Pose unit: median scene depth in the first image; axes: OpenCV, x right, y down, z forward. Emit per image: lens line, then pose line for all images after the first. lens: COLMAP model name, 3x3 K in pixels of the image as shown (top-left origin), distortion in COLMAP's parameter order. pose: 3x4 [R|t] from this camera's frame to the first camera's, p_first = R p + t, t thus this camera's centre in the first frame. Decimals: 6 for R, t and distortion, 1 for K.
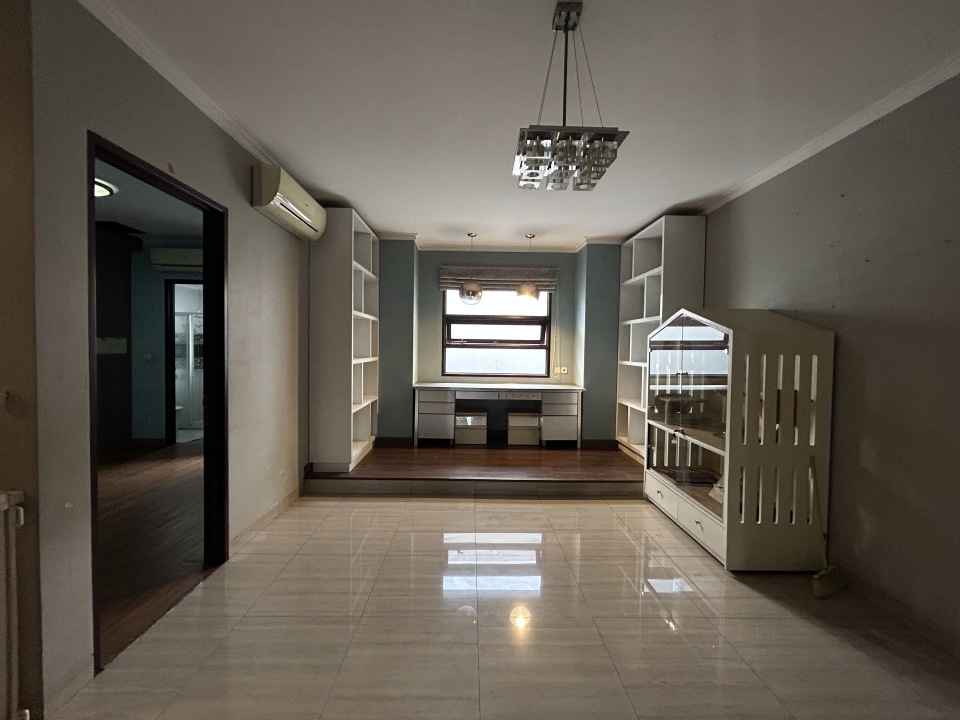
lens RADIAL K [[389.6, 0, 478.4], [0, 389.6, 357.9], [0, 0, 1]] dist [-0.002089, -0.000311]
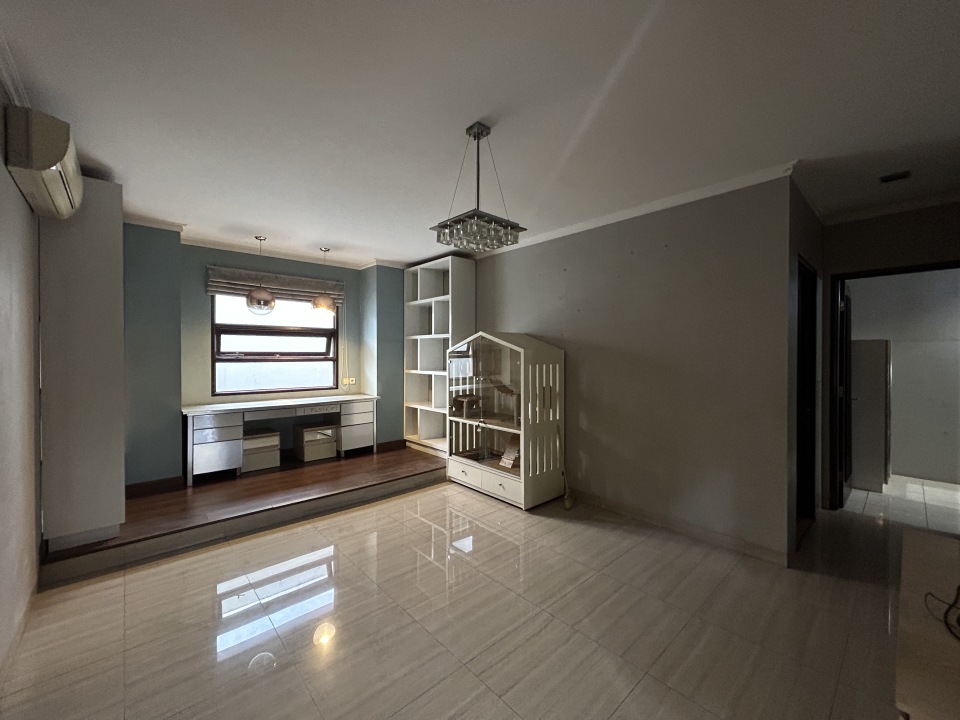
lens RADIAL K [[389.6, 0, 478.4], [0, 389.6, 357.9], [0, 0, 1]] dist [-0.002089, -0.000311]
pose [[0.754827, -0.021257, 0.655580, -0.233344], [0.029817, 0.999554, -0.001921, -0.019800], [-0.655246, 0.020998, 0.755124, -0.011779]]
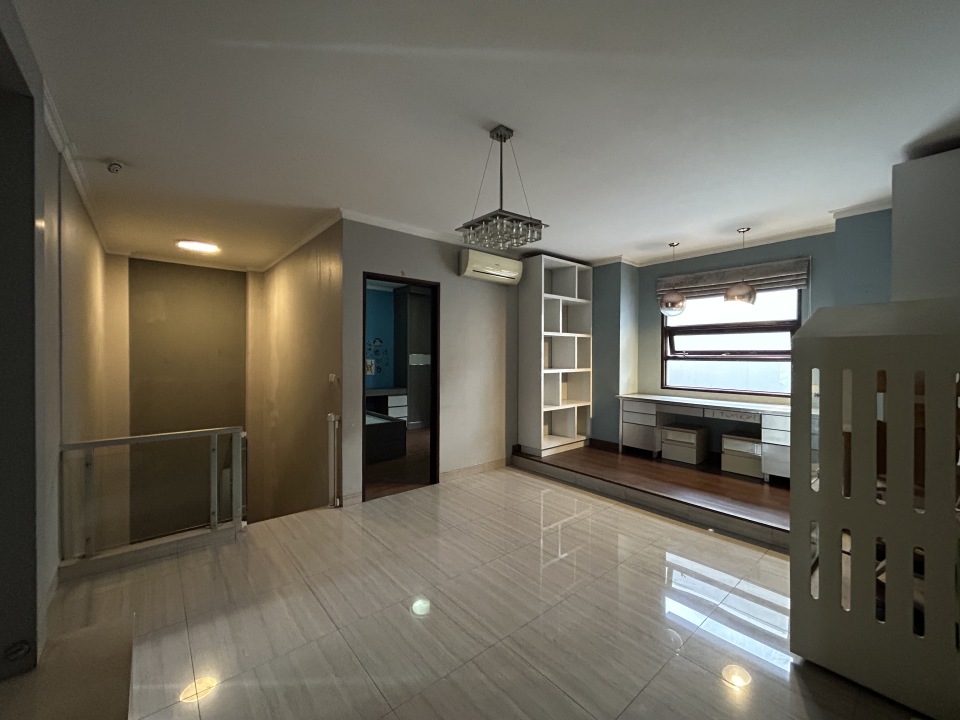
lens RADIAL K [[389.6, 0, 478.4], [0, 389.6, 357.9], [0, 0, 1]] dist [-0.002089, -0.000311]
pose [[0.630732, -0.007212, -0.775967, 0.428806], [-0.016234, 0.999615, -0.022486, -0.002051], [0.775831, 0.026780, 0.630373, 0.013377]]
